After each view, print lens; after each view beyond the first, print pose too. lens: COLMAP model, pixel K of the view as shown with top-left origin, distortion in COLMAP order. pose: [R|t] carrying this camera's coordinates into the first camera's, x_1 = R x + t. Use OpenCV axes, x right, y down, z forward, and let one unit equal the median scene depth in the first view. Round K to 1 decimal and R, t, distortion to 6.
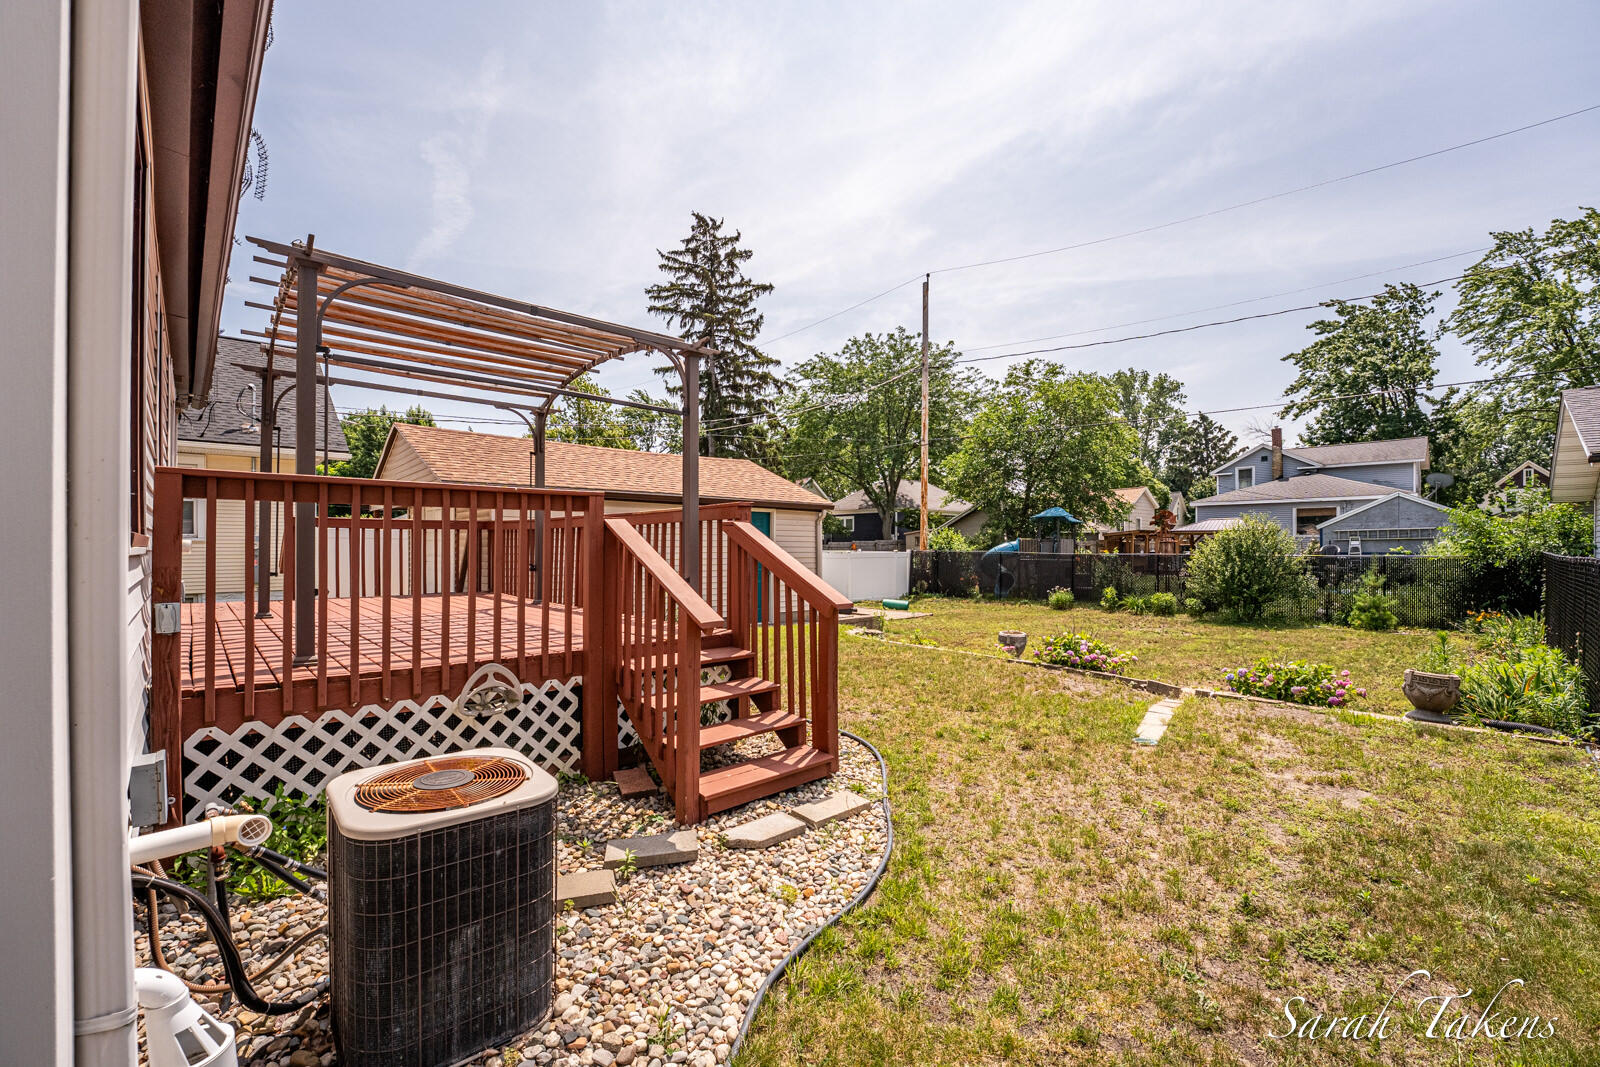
lens RADIAL K [[660.6, 0, 767.3], [0, 660.6, 534.7], [0, 0, 1]] dist [-0.021685, 0.000029]
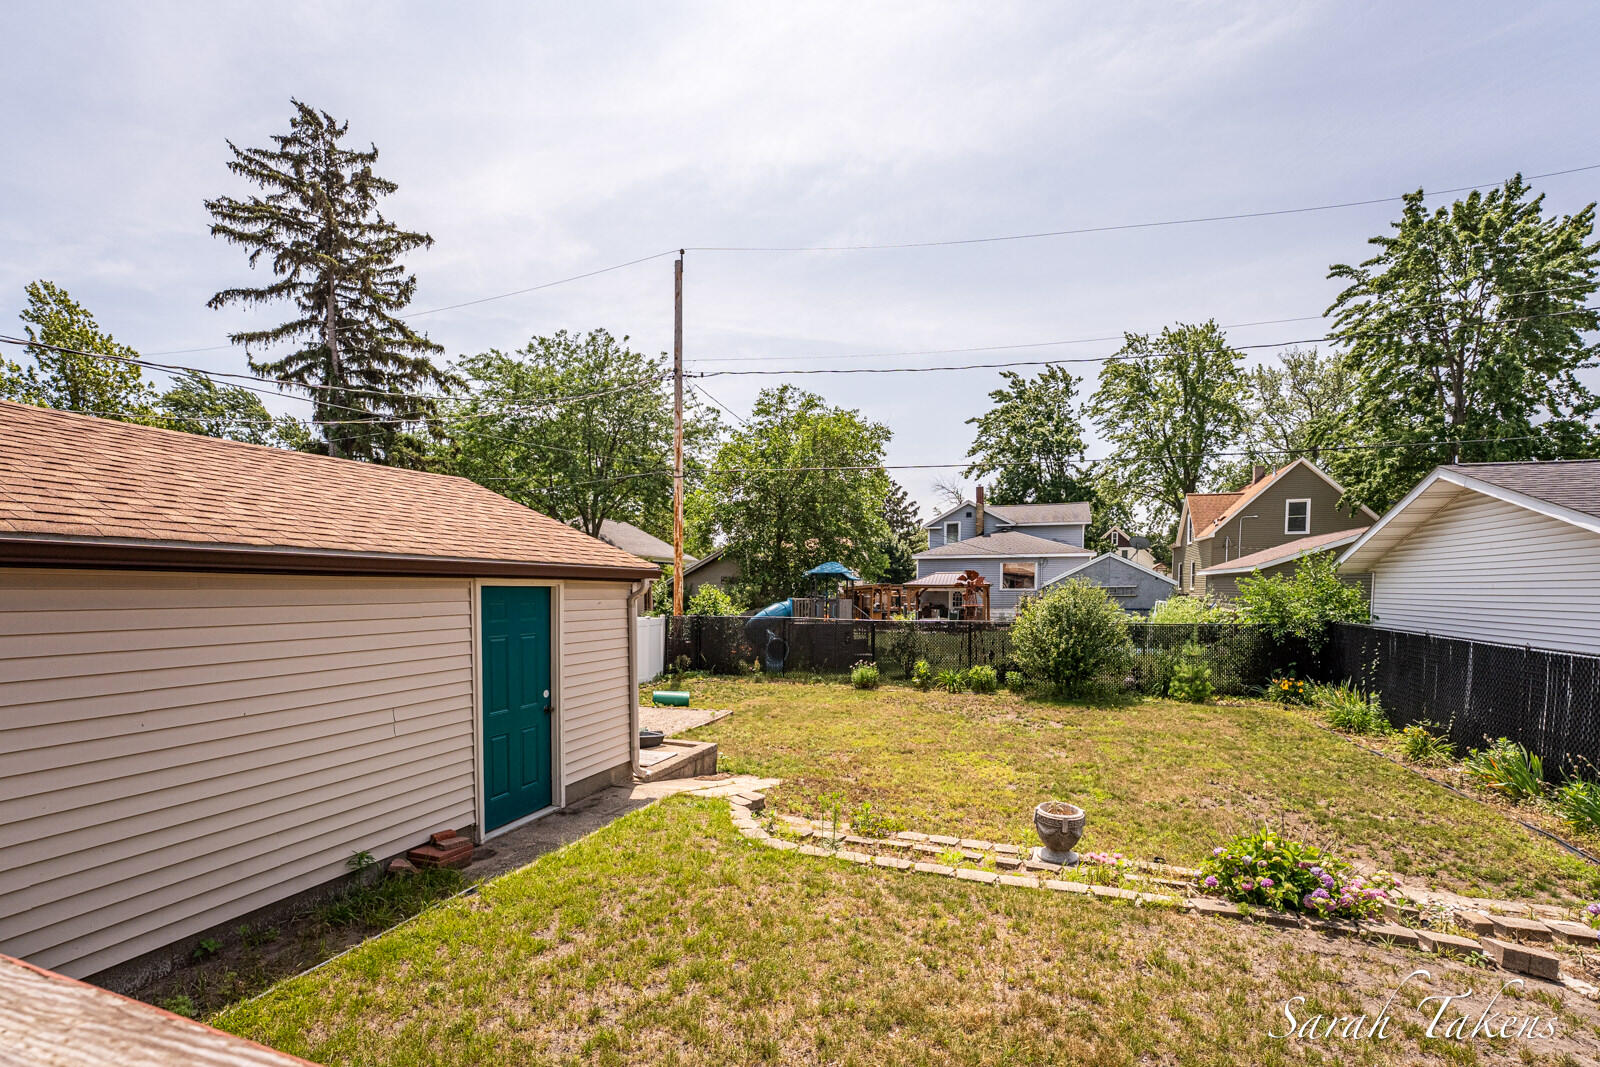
lens RADIAL K [[697.2, 0, 803.4], [0, 697.2, 614.0], [0, 0, 1]] dist [-0.021250, 0.000514]
pose [[0.863608, -0.022203, 0.503674, -0.027838], [-0.004803, 0.998622, 0.052255, -0.011481], [-0.504140, -0.047547, 0.862312, 0.129538]]
